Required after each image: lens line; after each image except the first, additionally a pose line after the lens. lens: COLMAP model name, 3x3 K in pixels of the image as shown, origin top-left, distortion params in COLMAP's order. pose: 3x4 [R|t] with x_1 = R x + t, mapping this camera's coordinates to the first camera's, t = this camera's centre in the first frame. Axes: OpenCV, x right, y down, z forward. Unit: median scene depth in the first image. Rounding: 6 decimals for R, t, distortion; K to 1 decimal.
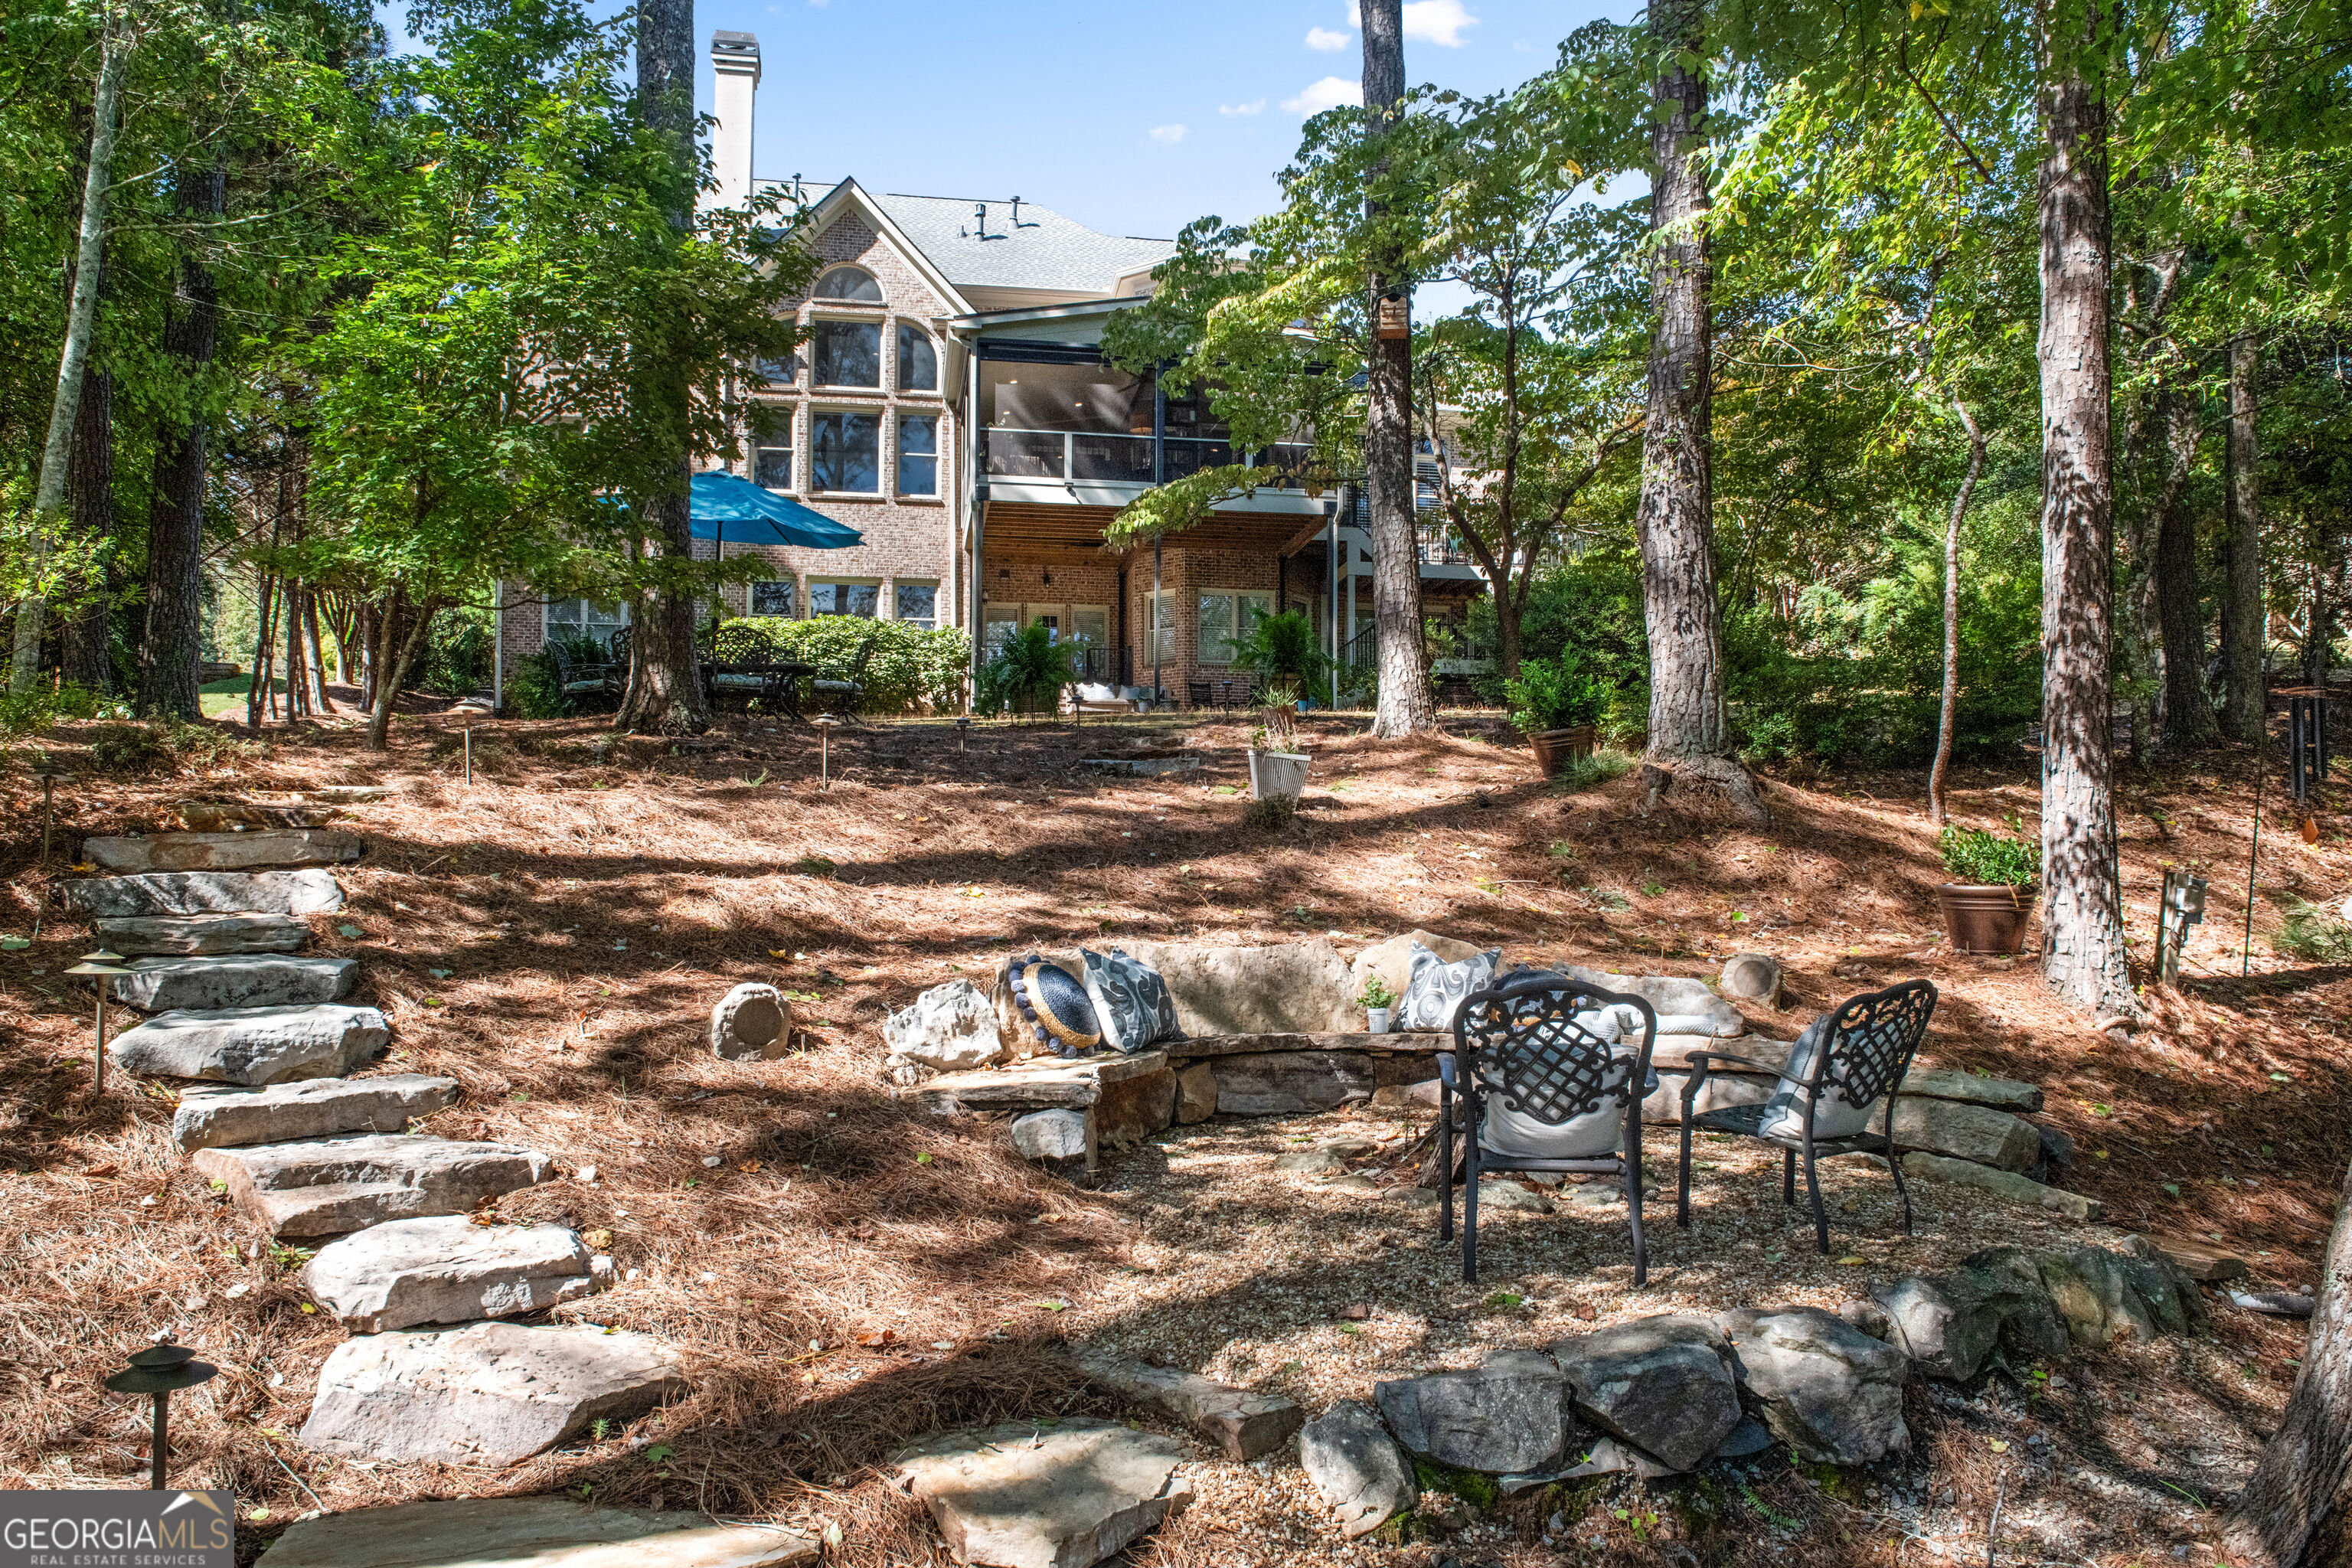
lens RADIAL K [[1640.1, 0, 1170.6], [0, 1640.1, 874.7], [0, 0, 1]] dist [-0.043009, 0.000785]
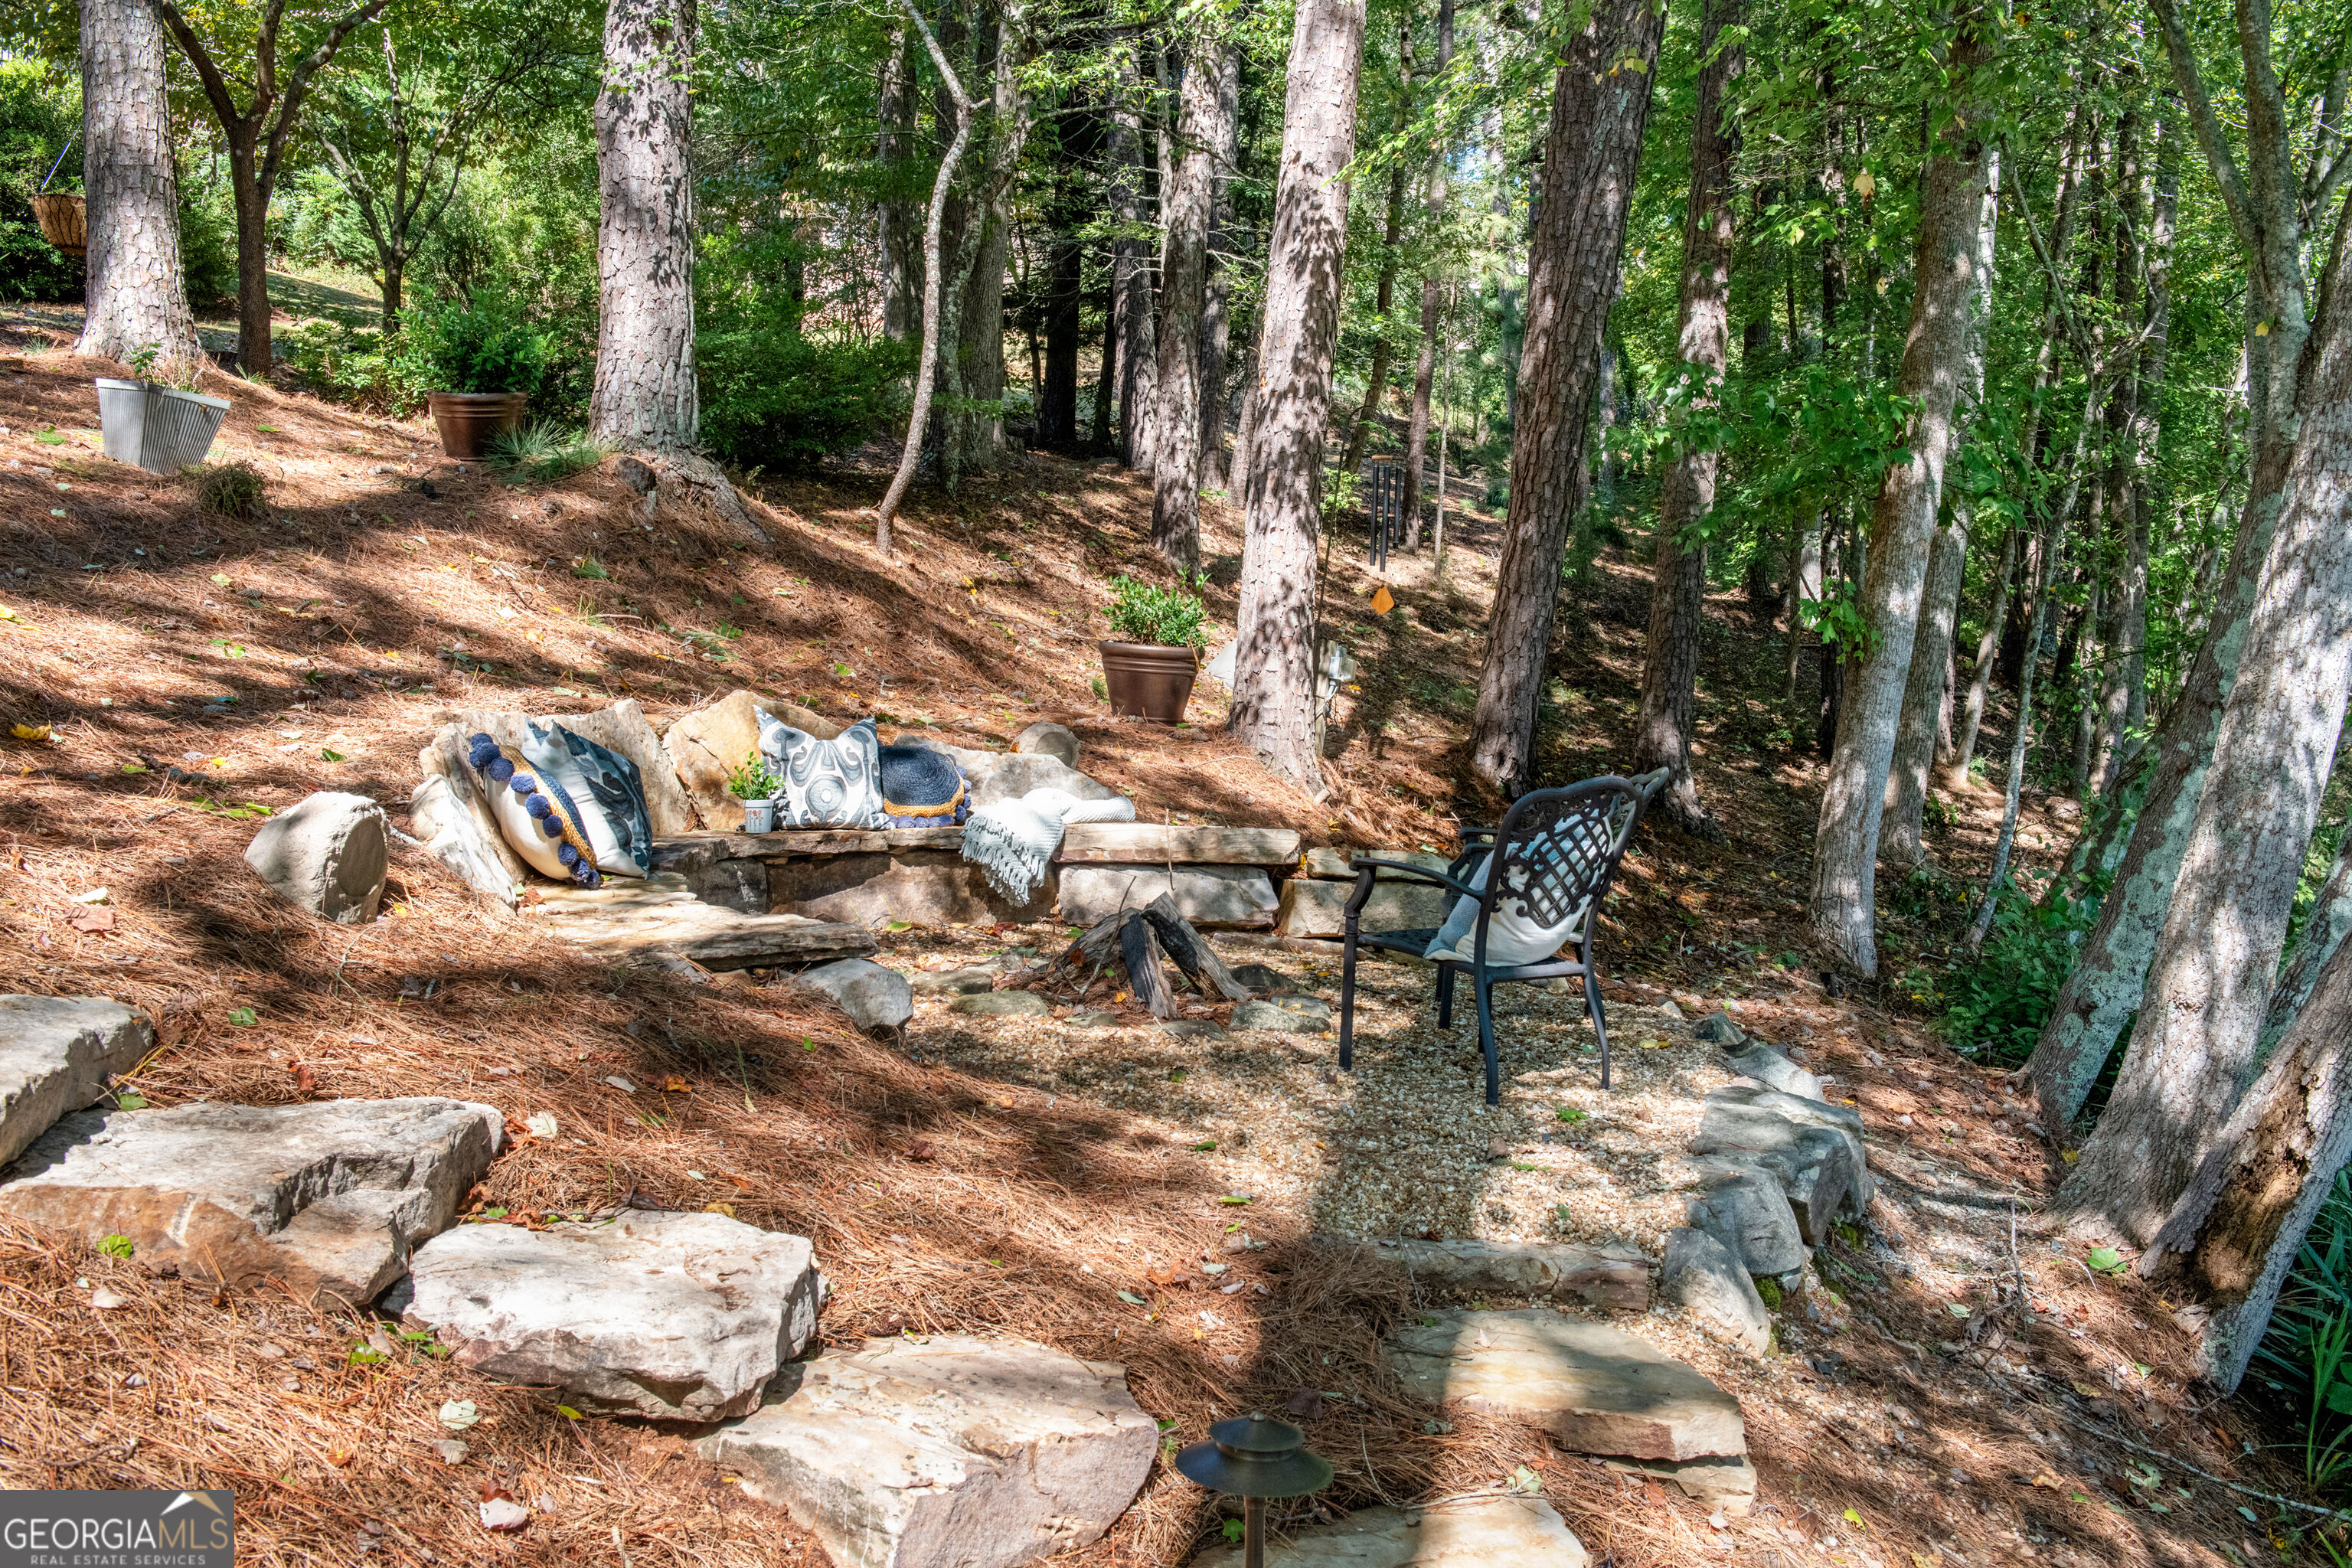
lens RADIAL K [[2347.7, 0, 1170.8], [0, 2347.7, 668.4], [0, 0, 1]] dist [0.026773, 0.000000]
pose [[0.643580, 0.018033, 0.765166, -0.534175], [-0.051676, 0.998465, 0.019934, -0.007925], [-0.763632, -0.052370, 0.643524, 0.168549]]
